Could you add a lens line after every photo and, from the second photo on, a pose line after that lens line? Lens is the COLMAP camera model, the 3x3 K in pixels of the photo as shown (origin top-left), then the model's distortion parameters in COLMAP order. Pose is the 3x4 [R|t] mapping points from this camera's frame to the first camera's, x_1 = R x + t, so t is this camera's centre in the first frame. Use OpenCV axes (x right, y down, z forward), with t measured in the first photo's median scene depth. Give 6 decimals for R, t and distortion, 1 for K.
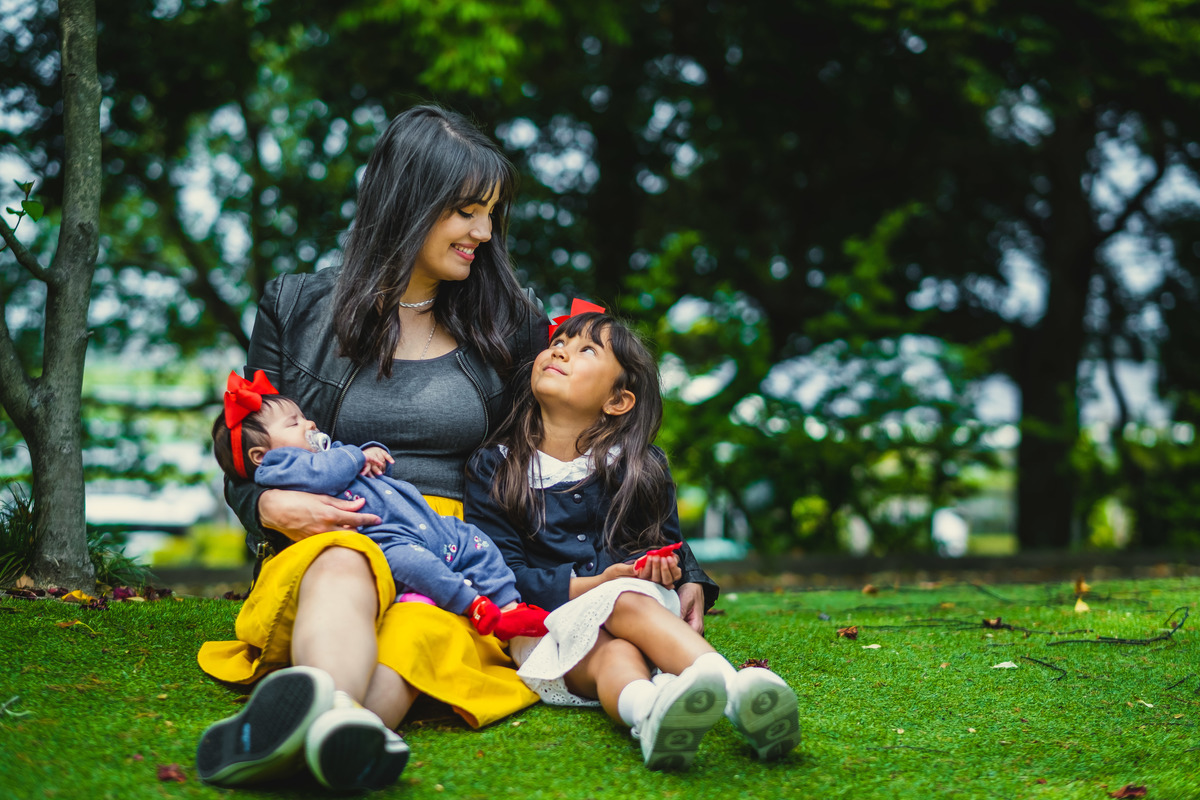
lens RADIAL K [[3608.5, 0, 599.9], [0, 3608.5, 402.9], [0, 0, 1]] dist [-0.354529, 0.000000]
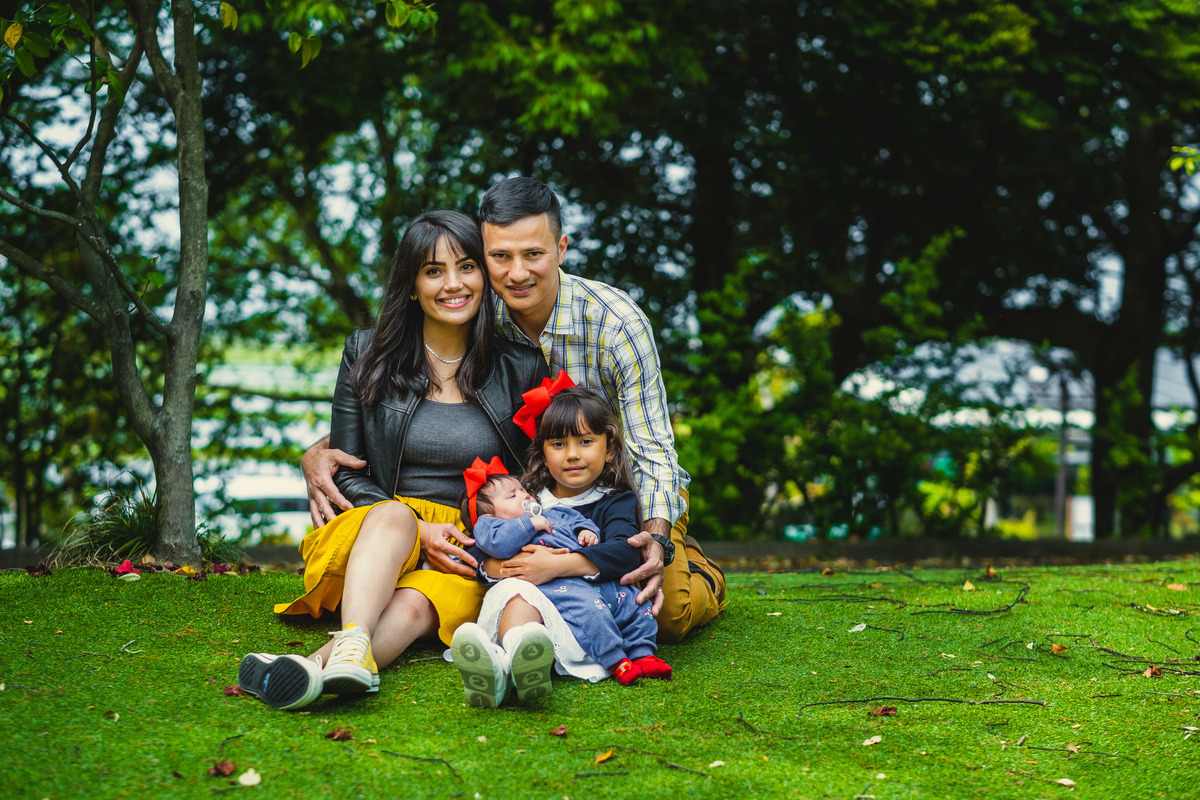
lens RADIAL K [[3608.5, 0, 600.4], [0, 3608.5, 398.9], [0, 0, 1]] dist [-0.354529, 0.000000]
pose [[0.998921, 0.008025, -0.045746, 0.066343], [-0.007790, 0.999956, 0.005314, -0.017702], [0.045787, -0.004952, 0.998939, -0.319488]]
